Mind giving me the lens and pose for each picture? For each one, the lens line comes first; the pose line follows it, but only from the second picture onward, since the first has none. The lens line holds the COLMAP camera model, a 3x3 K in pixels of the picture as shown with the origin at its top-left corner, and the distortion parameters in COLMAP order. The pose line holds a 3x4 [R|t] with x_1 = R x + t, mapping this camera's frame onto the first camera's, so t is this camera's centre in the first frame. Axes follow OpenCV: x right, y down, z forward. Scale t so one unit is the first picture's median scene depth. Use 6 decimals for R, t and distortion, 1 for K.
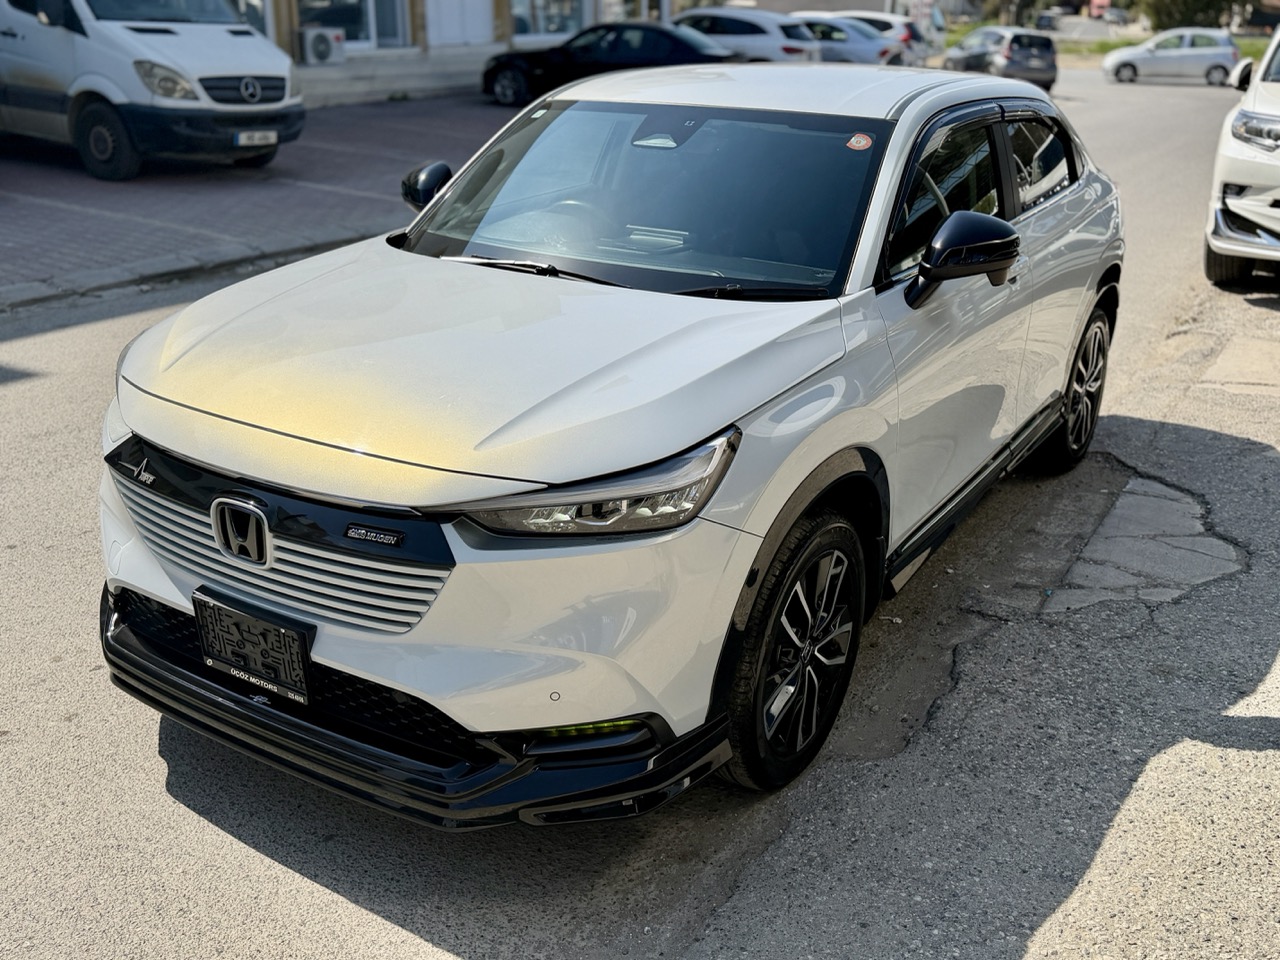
lens RADIAL K [[1227.8, 0, 643.2], [0, 1227.8, 488.8], [0, 0, 1]] dist [0.037184, 0.000000]
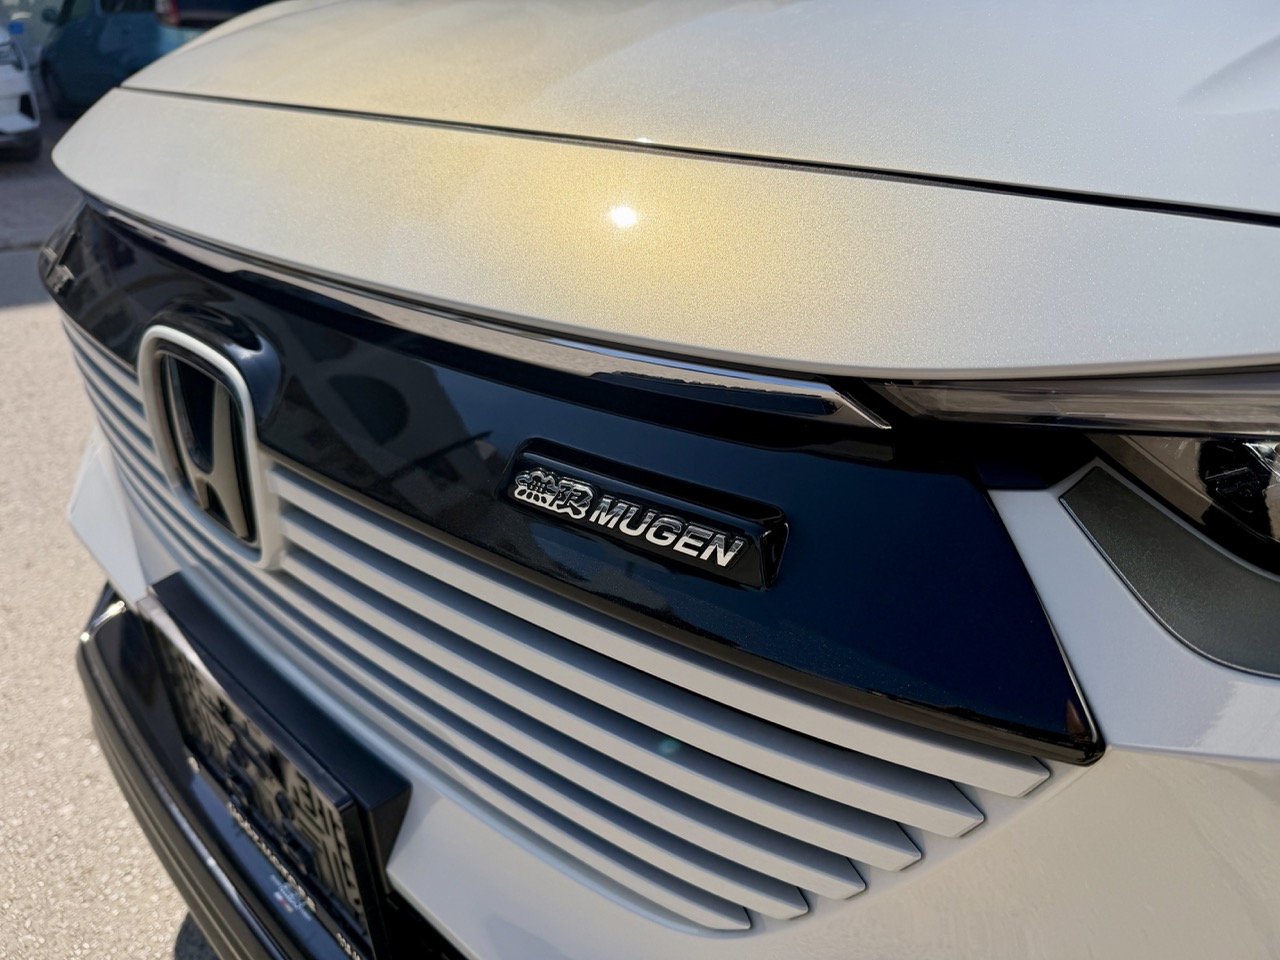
lens RADIAL K [[935.7, 0, 638.1], [0, 935.7, 477.3], [0, 0, 1]] dist [0.005135, 0.000758]
pose [[0.974068, 0.093286, -0.206130, -0.171488], [-0.081324, 0.994515, 0.065779, 0.020298], [0.211136, -0.047310, 0.976311, 0.788012]]
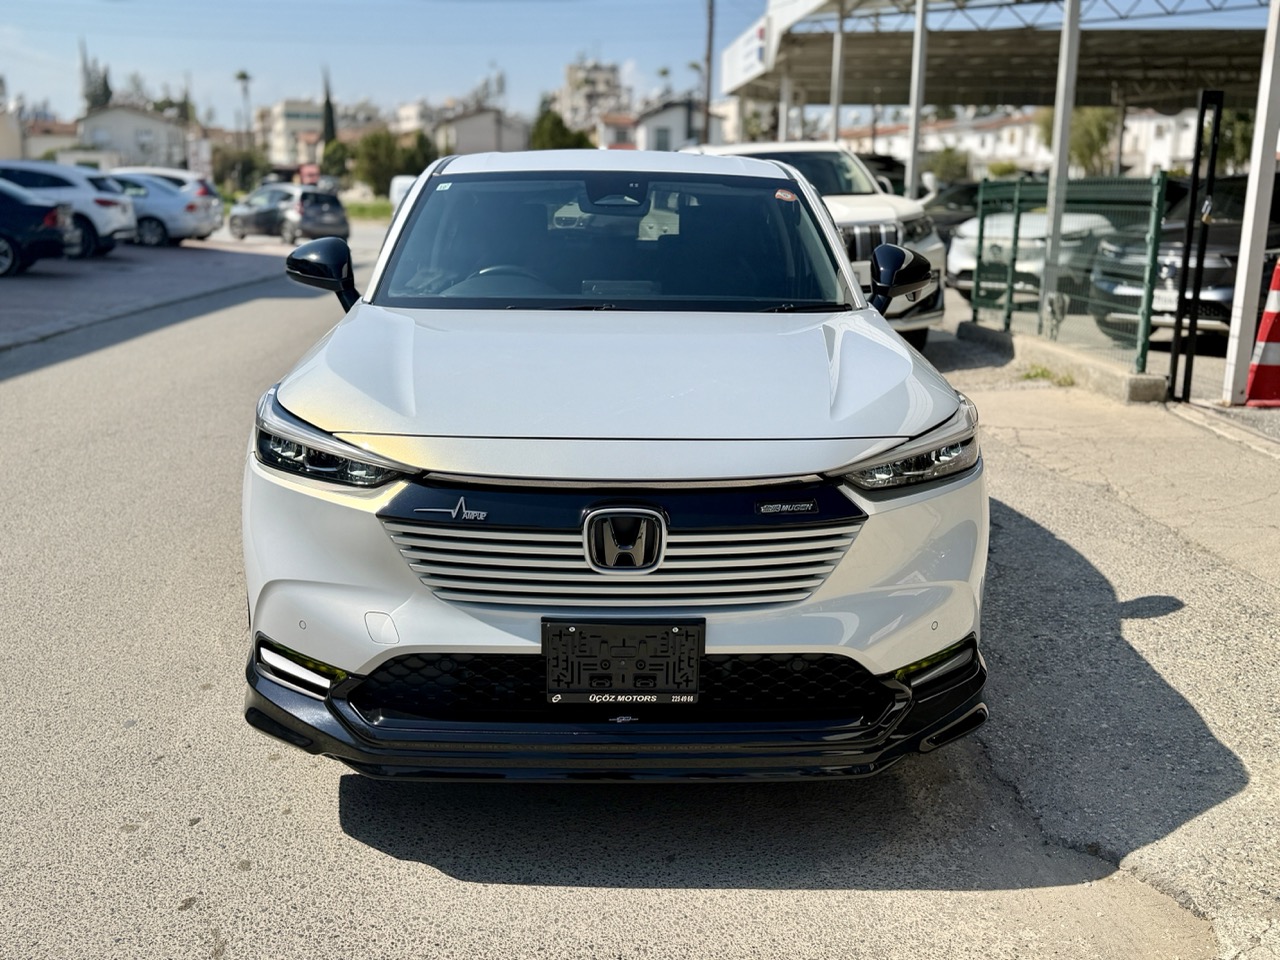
lens RADIAL K [[1268.7, 0, 638.3], [0, 1268.7, 477.3], [0, 0, 1]] dist [0.049652, 0.000000]
pose [[0.831495, -0.129879, 0.540137, -0.859468], [0.204164, 0.975688, -0.079683, 0.068431], [-0.516656, 0.176533, 0.837796, 0.115818]]
